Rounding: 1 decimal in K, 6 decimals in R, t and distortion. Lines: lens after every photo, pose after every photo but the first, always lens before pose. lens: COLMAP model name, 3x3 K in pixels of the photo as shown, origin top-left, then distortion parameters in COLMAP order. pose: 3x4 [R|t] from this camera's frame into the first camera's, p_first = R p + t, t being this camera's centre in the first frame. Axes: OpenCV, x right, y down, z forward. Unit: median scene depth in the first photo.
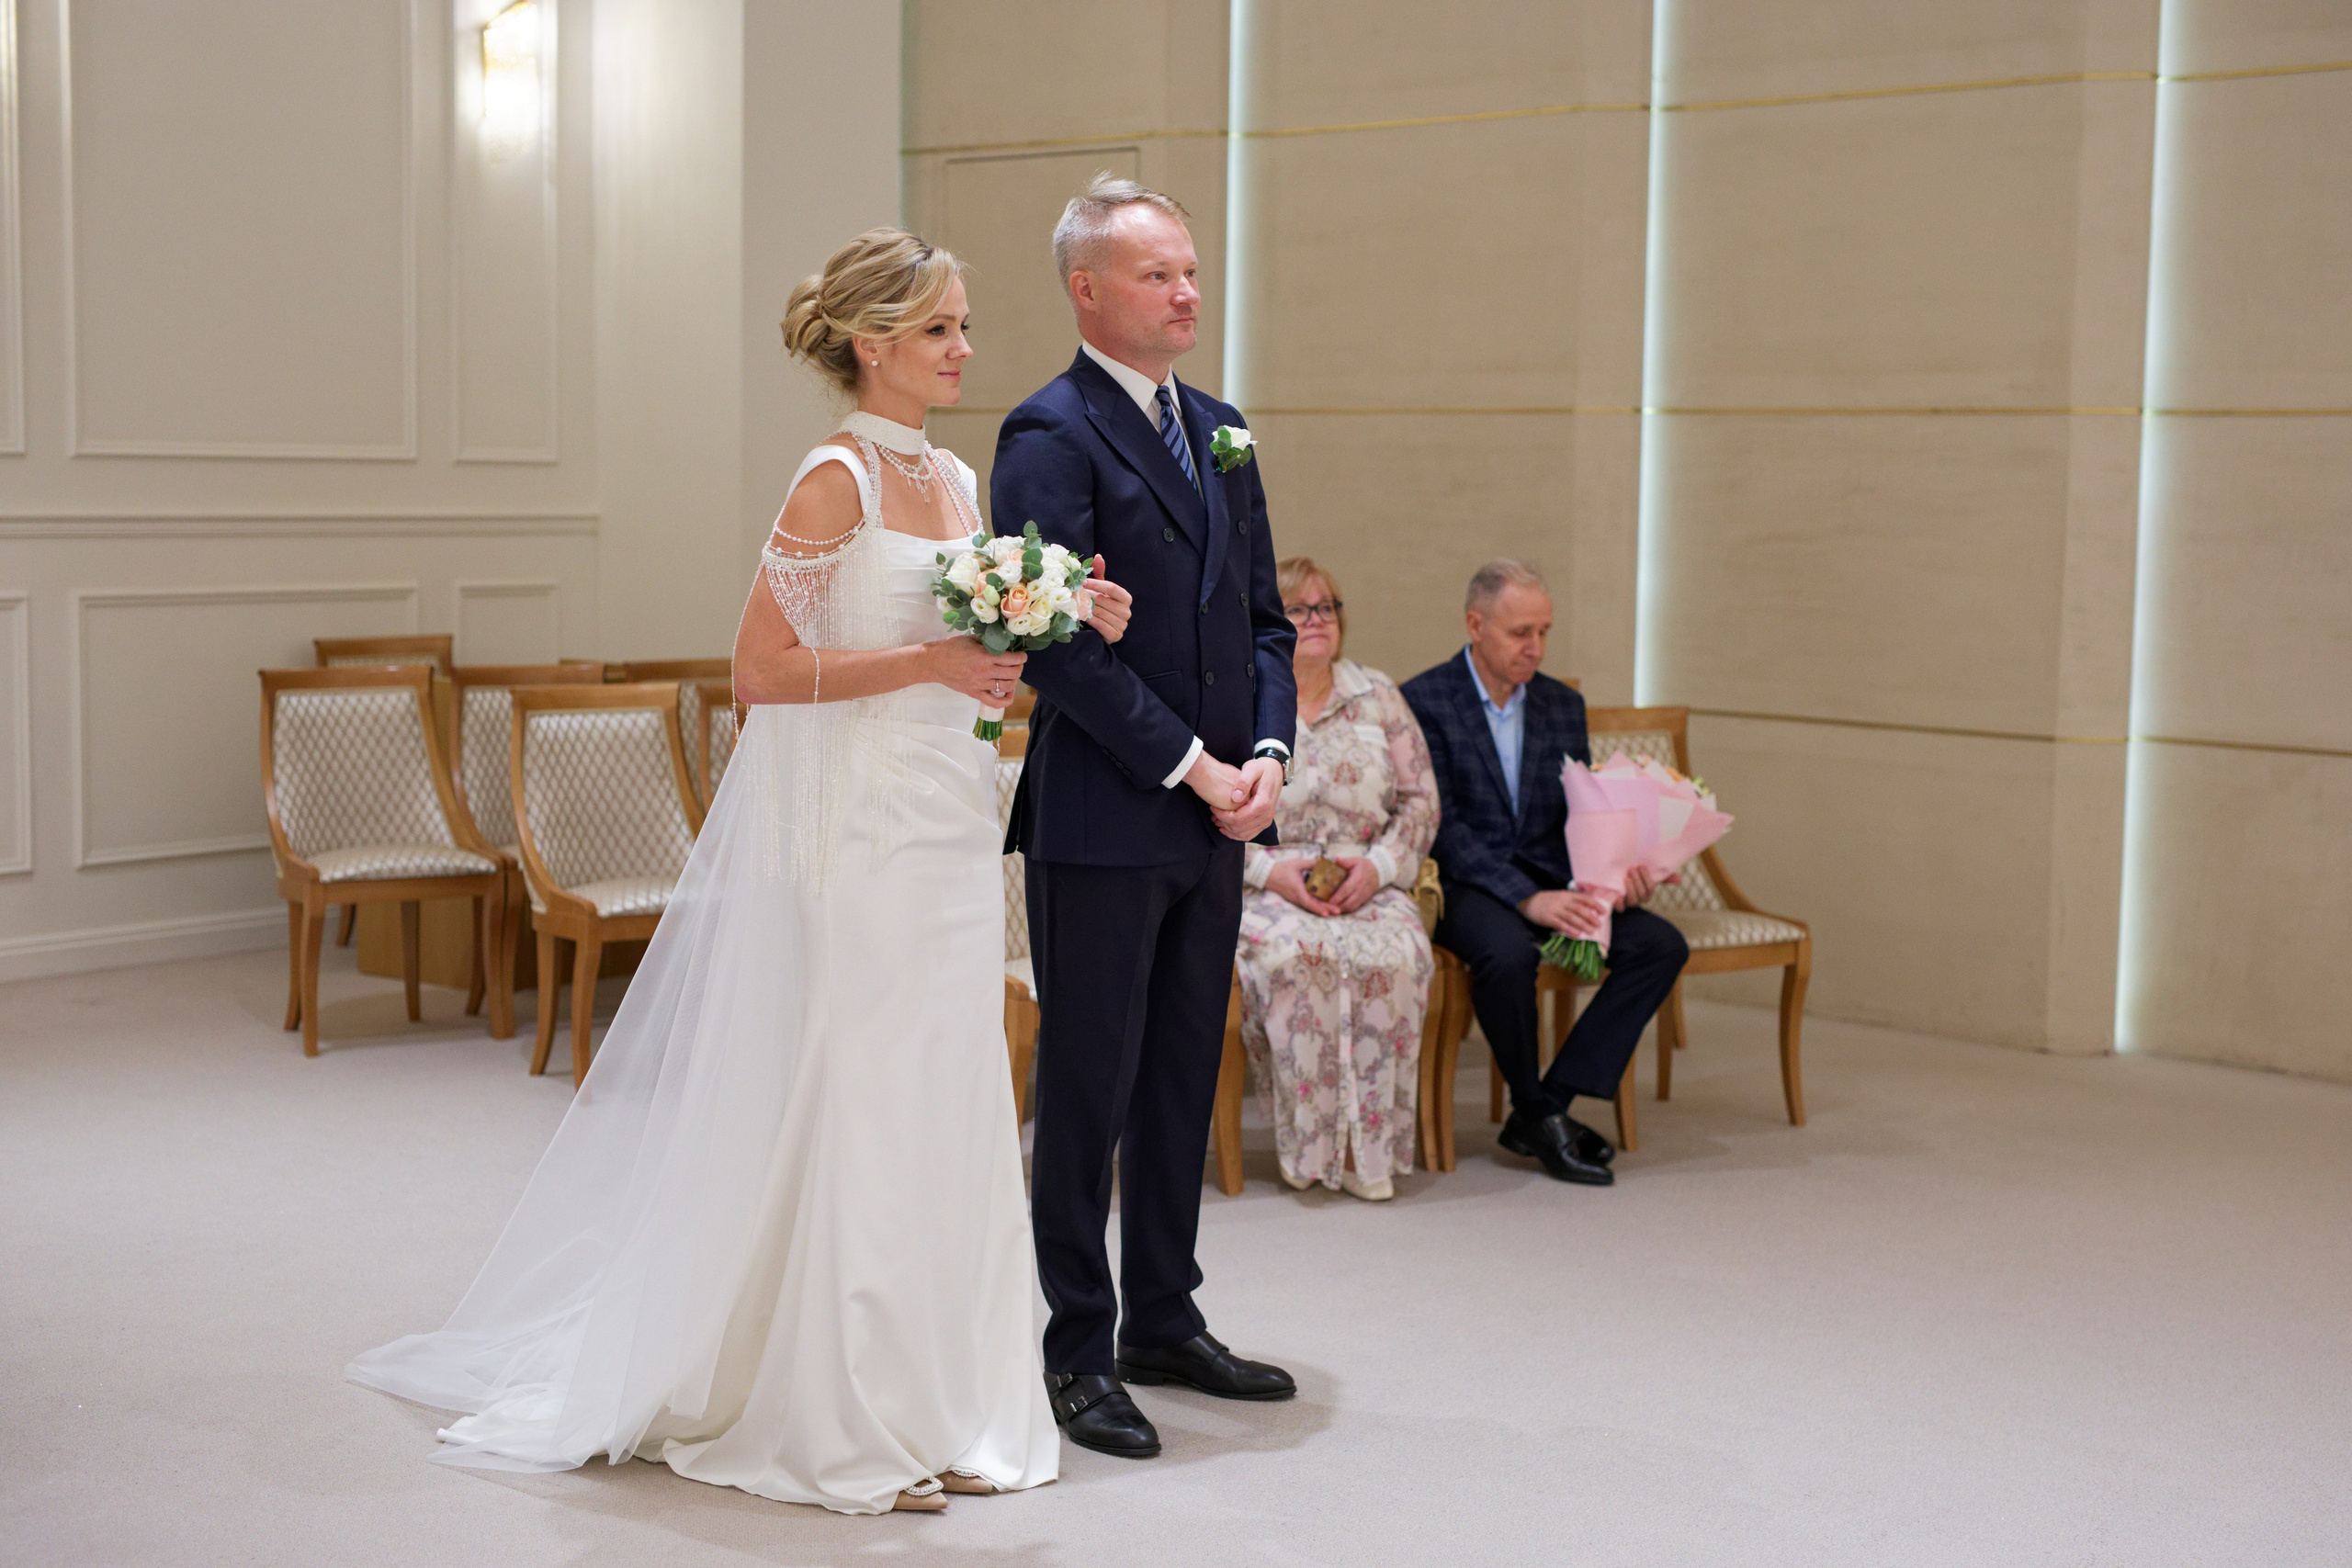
lens RADIAL K [[3389.4, 0, 1176.0], [0, 3389.4, 784.0], [0, 0, 1]] dist [0.032802, 0.050758]
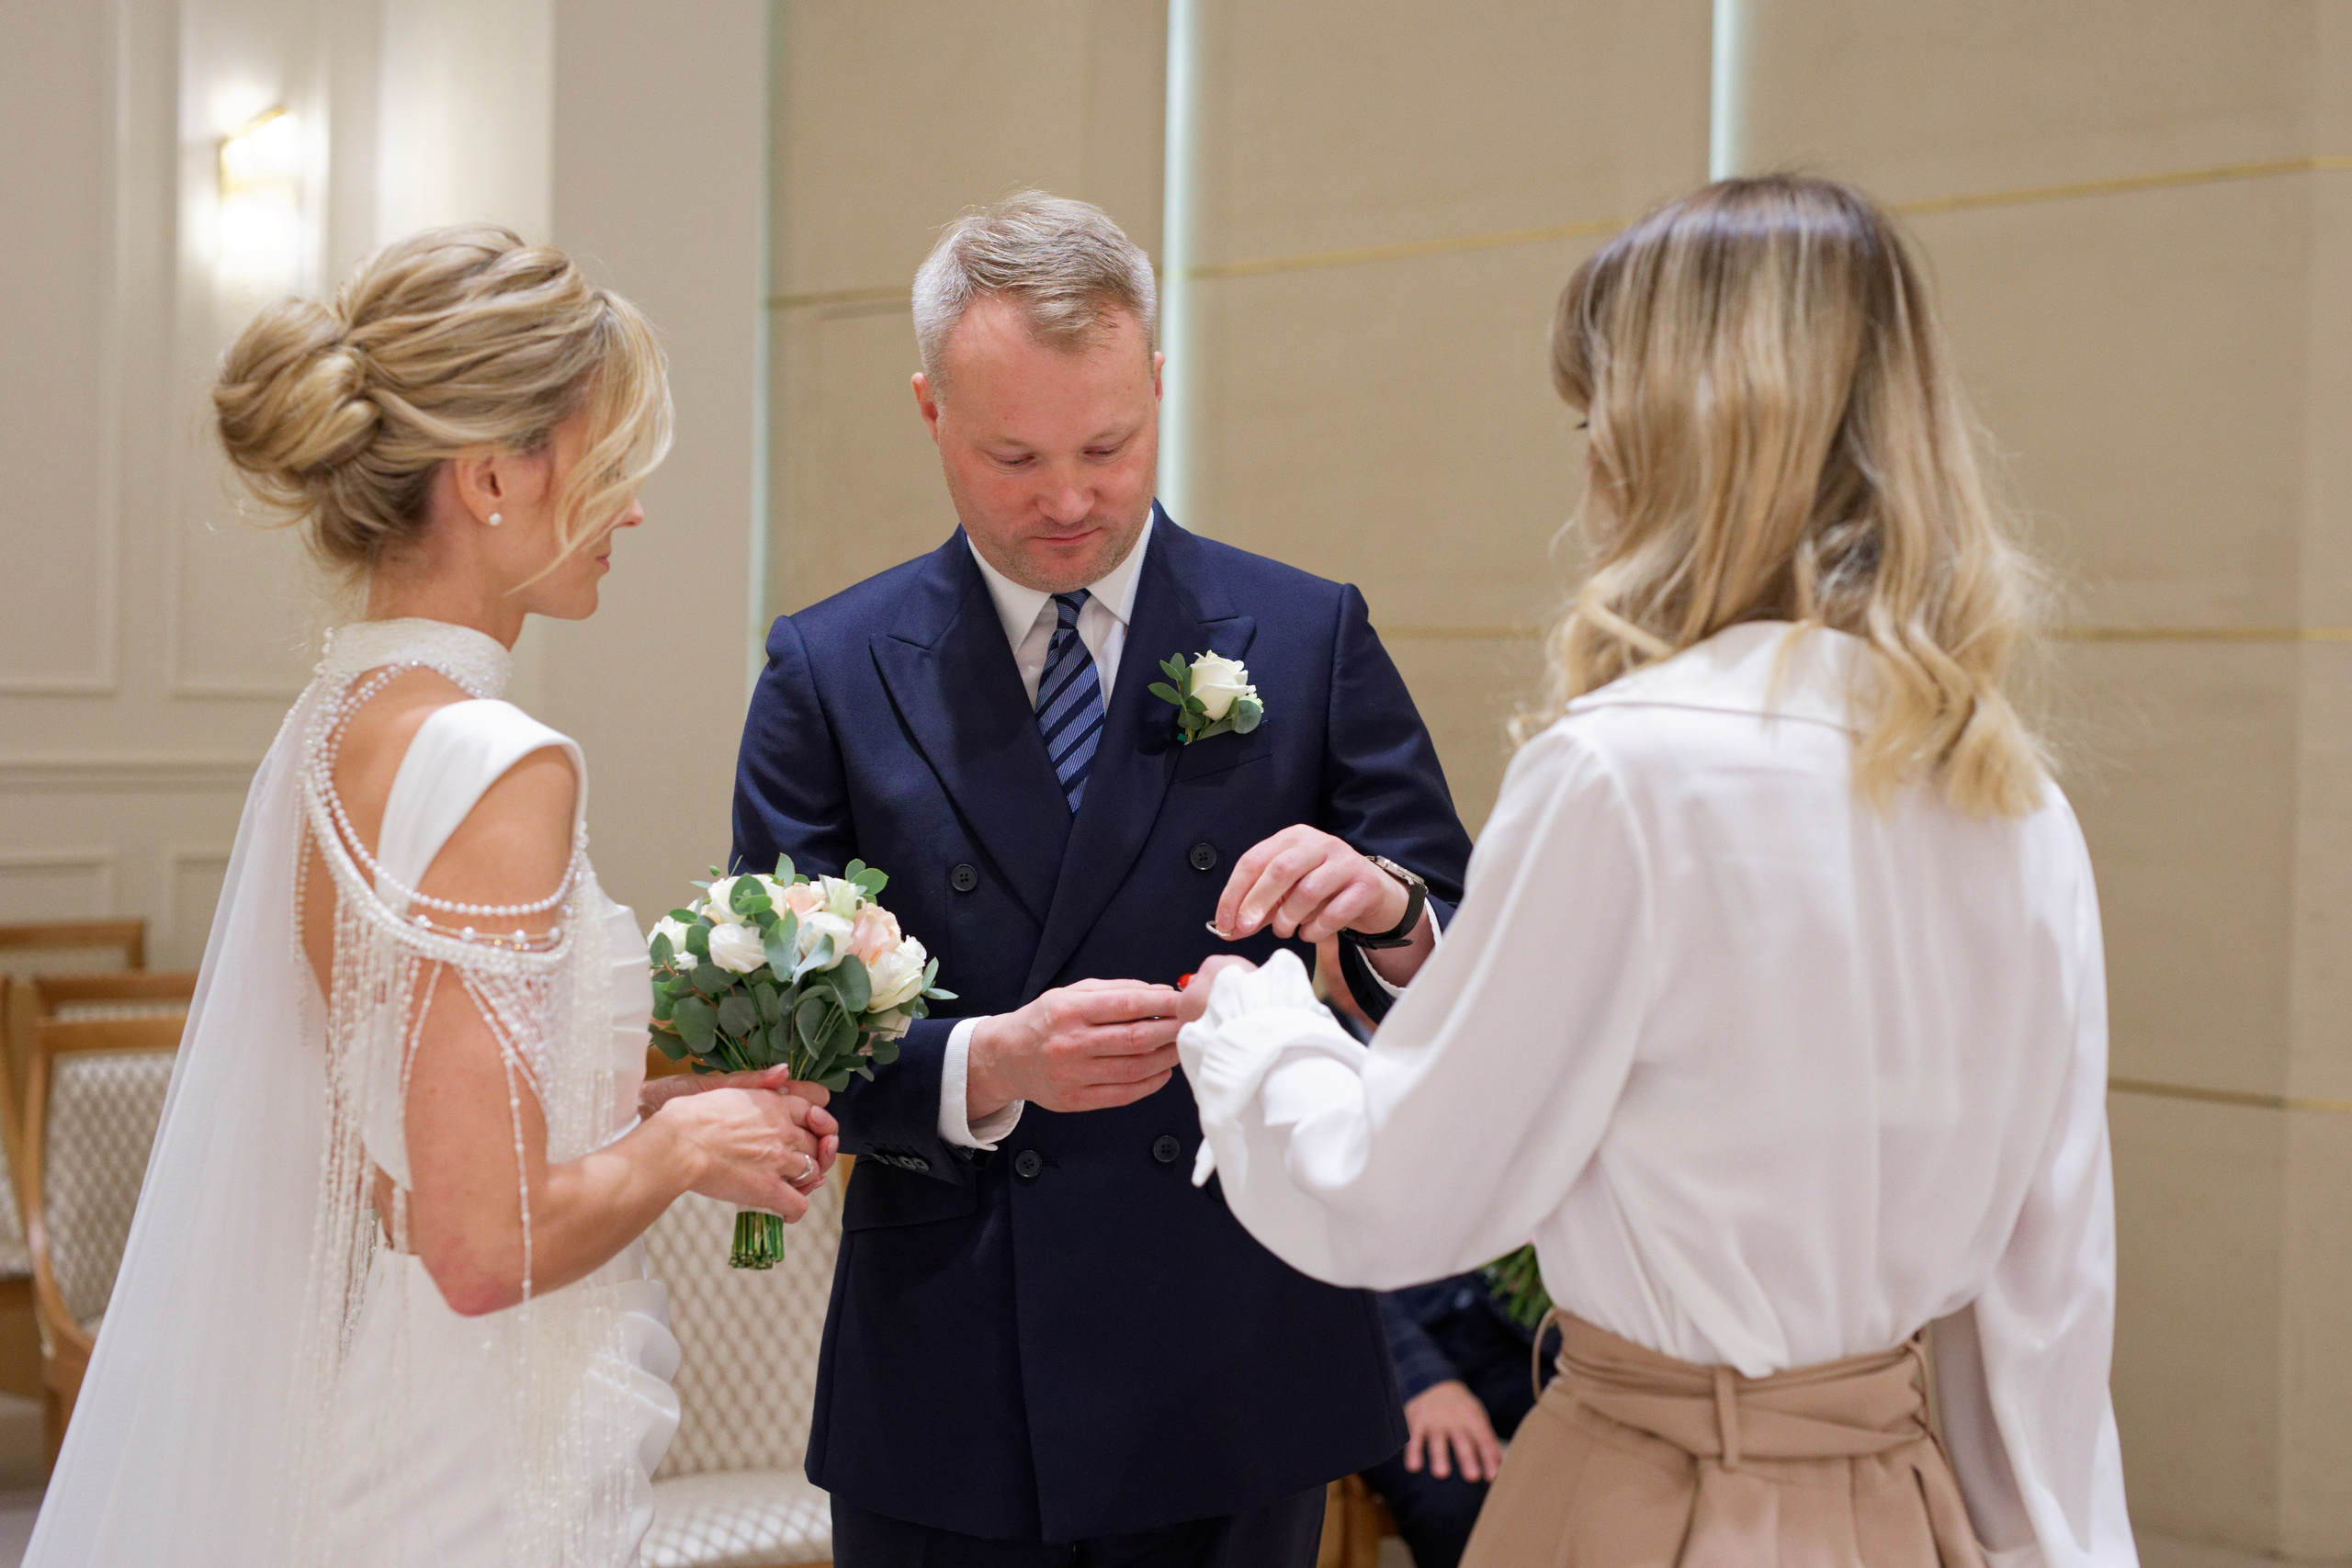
lens RADIAL K [[3497.2, 0, 1176.0], [0, 3497.2, 784.0], [0, 0, 1]] dist [-0.006501, 0.047400]
pose [[0.999332, 0.005688, -0.036105, 0.056543], [-0.008186, 0.997555, -0.069405, -0.026617], [0.035622, 0.069654, 0.996935, 0.270504]]
